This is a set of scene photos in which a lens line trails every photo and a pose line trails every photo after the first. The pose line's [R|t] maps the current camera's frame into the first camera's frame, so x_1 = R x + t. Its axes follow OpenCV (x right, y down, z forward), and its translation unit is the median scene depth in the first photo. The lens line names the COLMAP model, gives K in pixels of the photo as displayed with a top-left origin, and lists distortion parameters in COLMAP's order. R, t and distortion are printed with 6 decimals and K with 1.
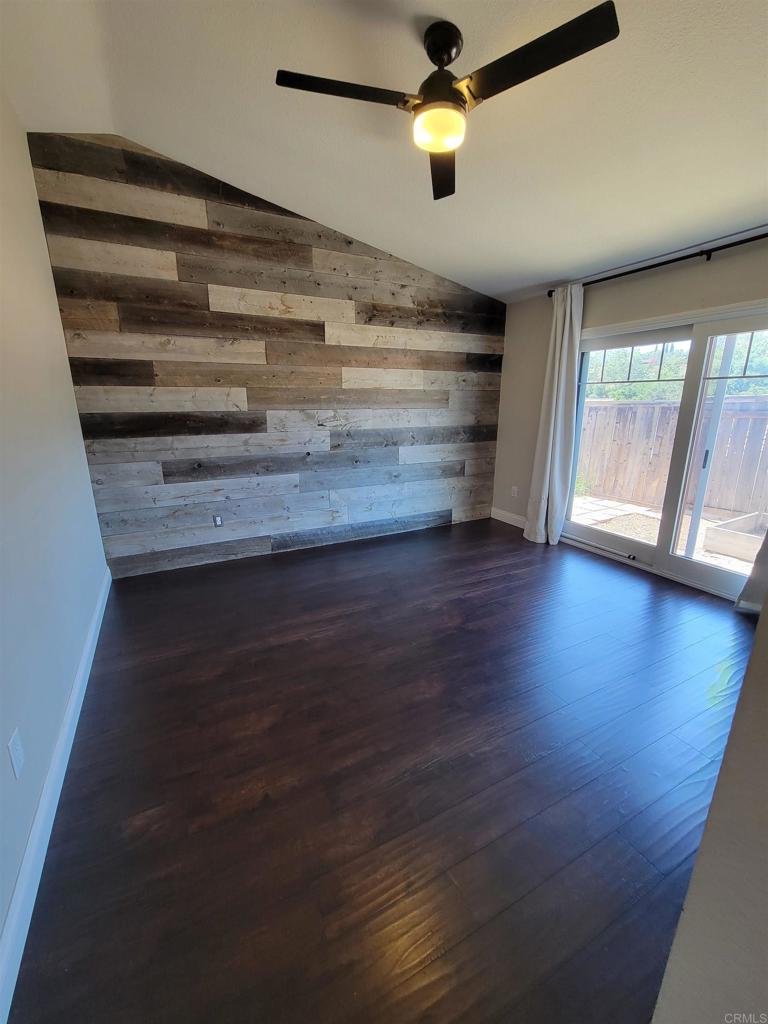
lens RADIAL K [[416.9, 0, 380.5], [0, 416.9, 512.1], [0, 0, 1]] dist [-0.000550, -0.000543]
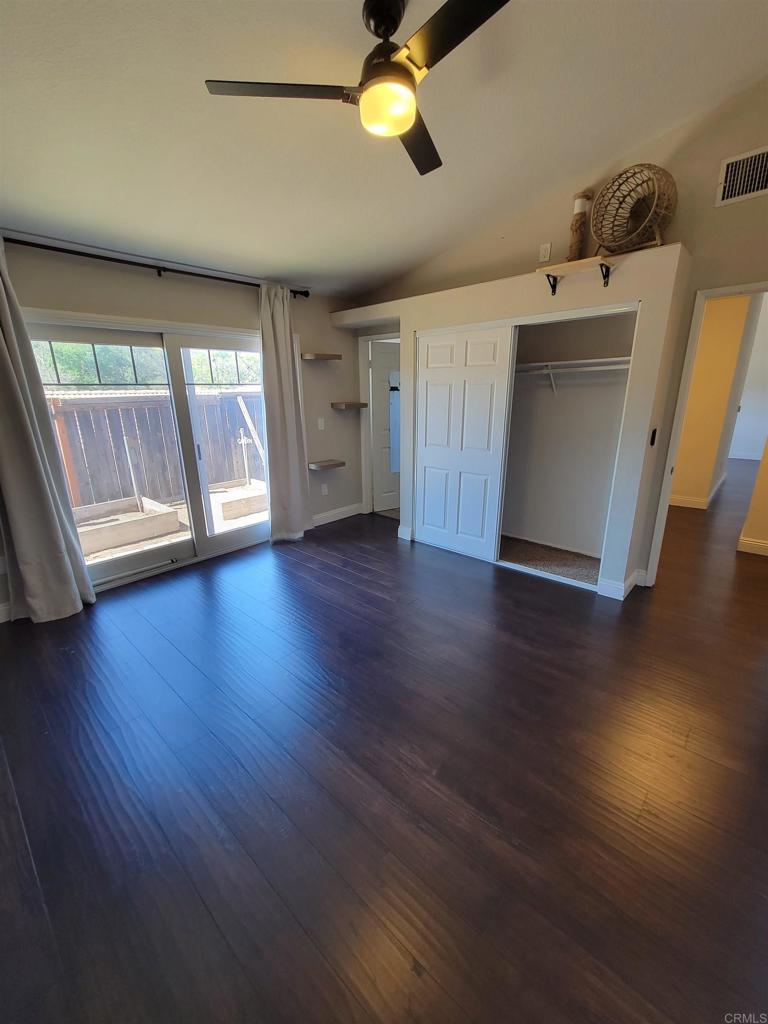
lens RADIAL K [[416.9, 0, 380.5], [0, 416.9, 512.1], [0, 0, 1]] dist [-0.000550, -0.000543]
pose [[-0.350025, -0.251974, 0.902215, -0.486107], [0.263131, 0.897916, 0.352858, -0.240469], [-0.899024, 0.360910, -0.247991, 0.834221]]
